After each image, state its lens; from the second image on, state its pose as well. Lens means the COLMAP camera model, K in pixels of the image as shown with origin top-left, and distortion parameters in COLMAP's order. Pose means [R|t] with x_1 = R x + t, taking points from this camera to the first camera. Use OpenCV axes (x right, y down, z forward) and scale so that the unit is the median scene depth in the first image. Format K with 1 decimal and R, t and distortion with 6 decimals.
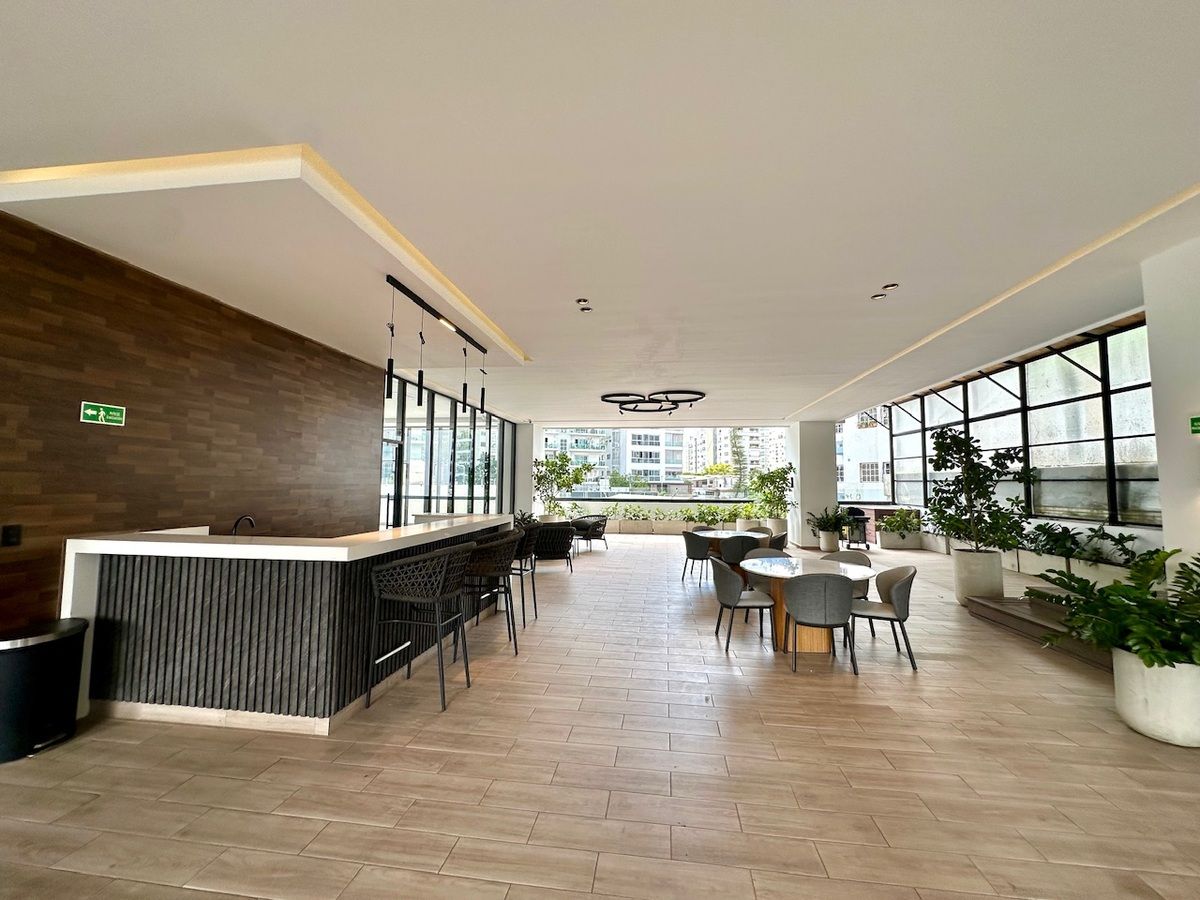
lens RADIAL K [[478.2, 0, 600.0], [0, 478.2, 450.0], [0, 0, 1]] dist [-0.000852, -0.000240]
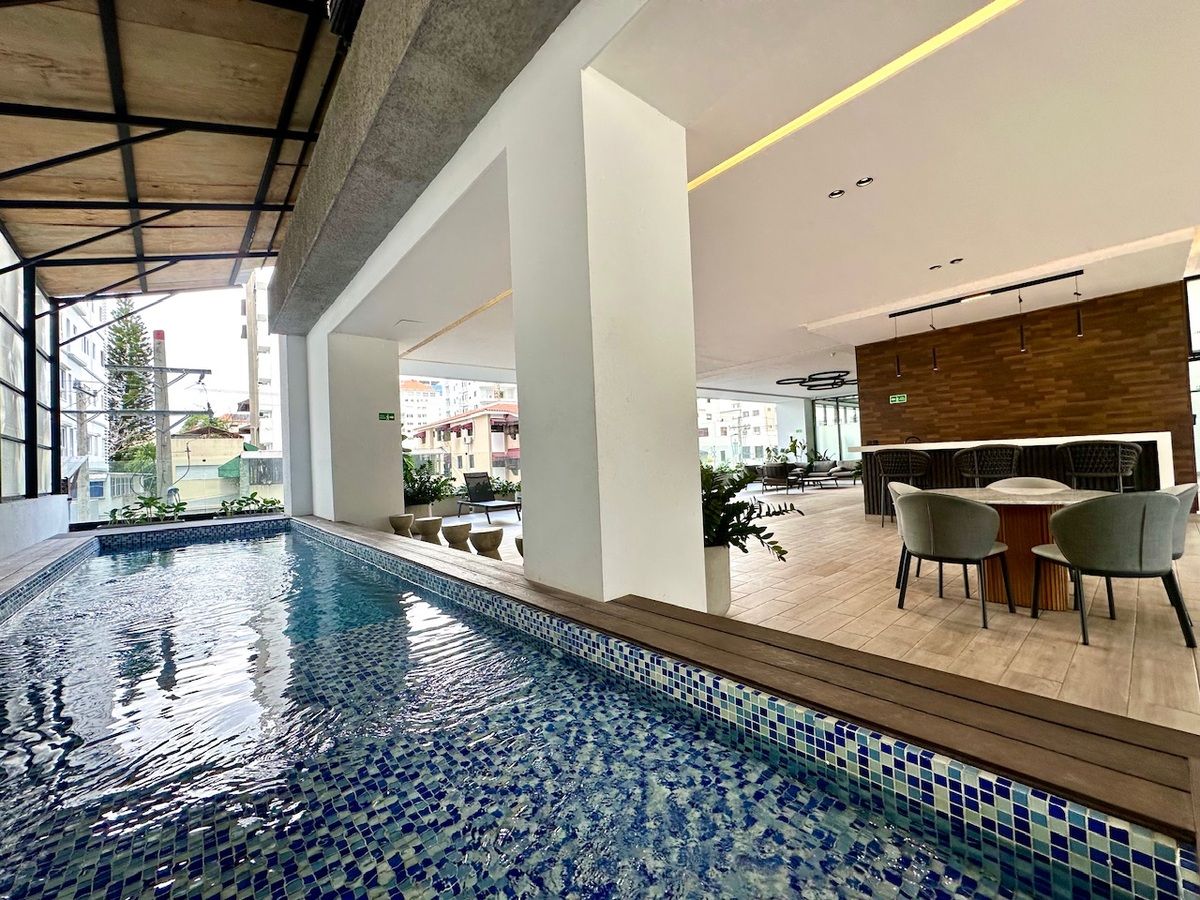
lens RADIAL K [[478.2, 0, 600.0], [0, 478.2, 450.0], [0, 0, 1]] dist [-0.000852, -0.000240]
pose [[-0.662950, 0.003803, -0.748654, 1.765076], [0.089779, 0.993175, -0.074457, 0.220858], [0.743261, -0.116574, -0.658767, 1.297470]]
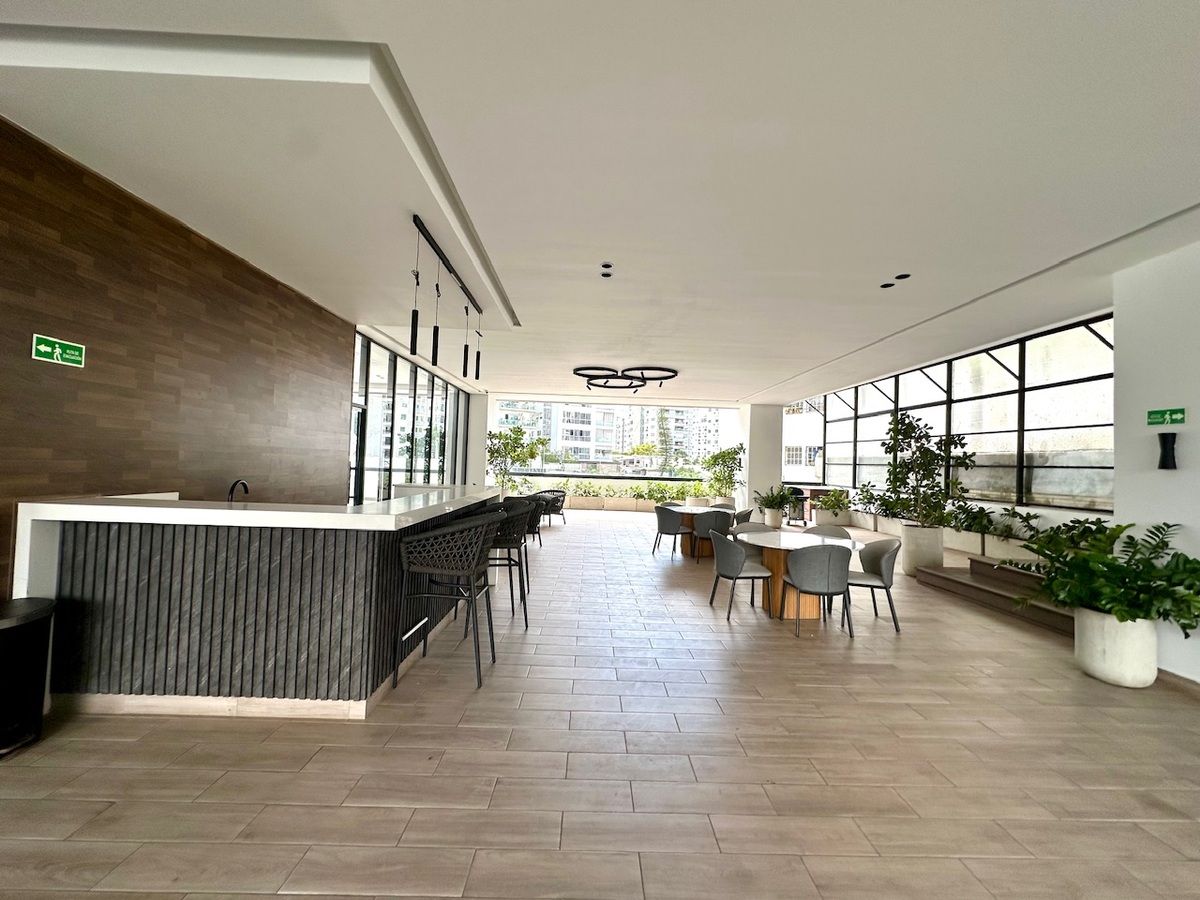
lens RADIAL K [[478.2, 0, 600.0], [0, 478.2, 450.0], [0, 0, 1]] dist [-0.000852, -0.000240]
pose [[0.987839, 0.029372, 0.152682, -0.215172], [-0.036408, 0.998390, 0.043497, 0.020611], [-0.151158, -0.048527, 0.987318, 0.040845]]
